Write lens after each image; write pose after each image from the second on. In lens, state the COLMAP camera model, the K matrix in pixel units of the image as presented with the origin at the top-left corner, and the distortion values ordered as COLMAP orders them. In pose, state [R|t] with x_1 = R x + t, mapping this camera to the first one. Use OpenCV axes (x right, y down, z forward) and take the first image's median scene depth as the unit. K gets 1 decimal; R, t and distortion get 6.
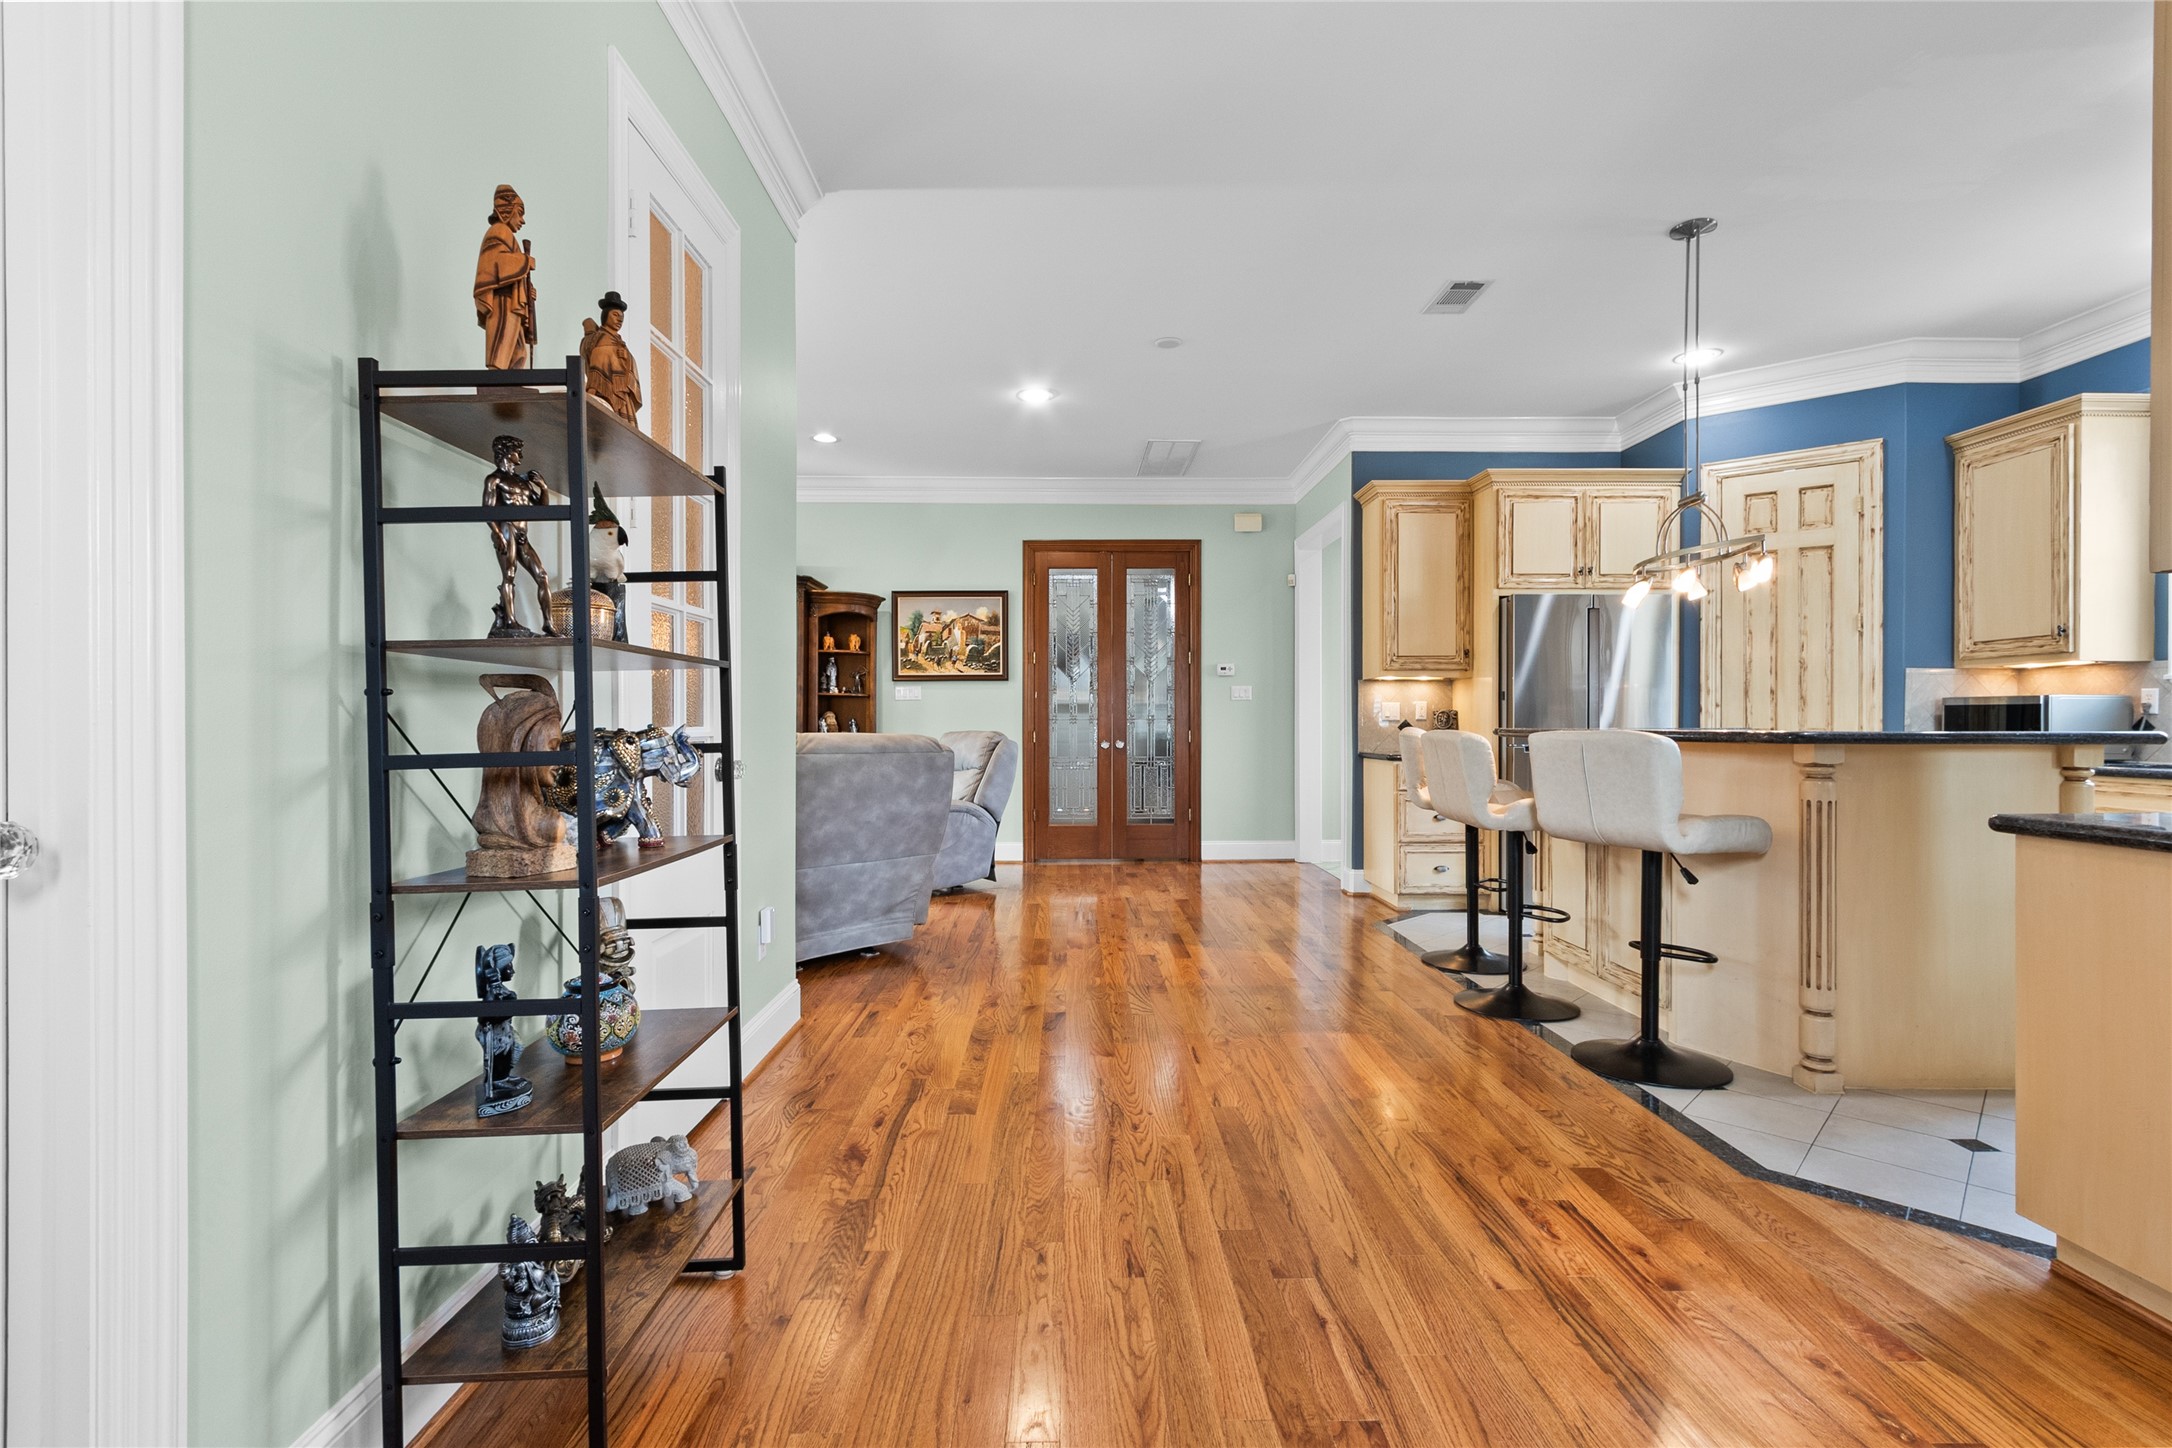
lens RADIAL K [[996.4, 0, 1086.0], [0, 996.4, 724.0], [0, 0, 1]] dist [0.001188, -0.000359]
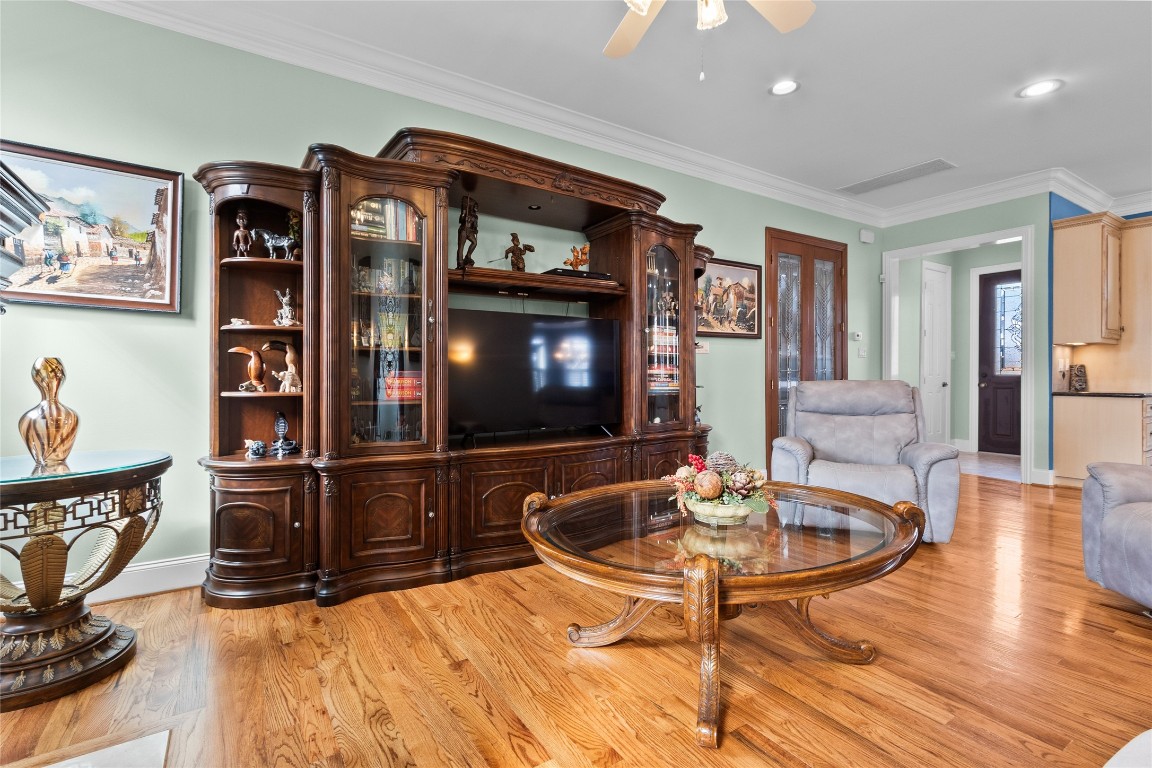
lens RADIAL K [[525.0, 0, 574.9], [0, 525.0, 391.8], [0, 0, 1]] dist [0.003756, -0.000053]
pose [[0.848163, -0.019859, 0.529363, -0.836269], [0.003643, 0.999492, 0.031659, 0.000711], [-0.529723, -0.024923, 0.847805, 0.762756]]
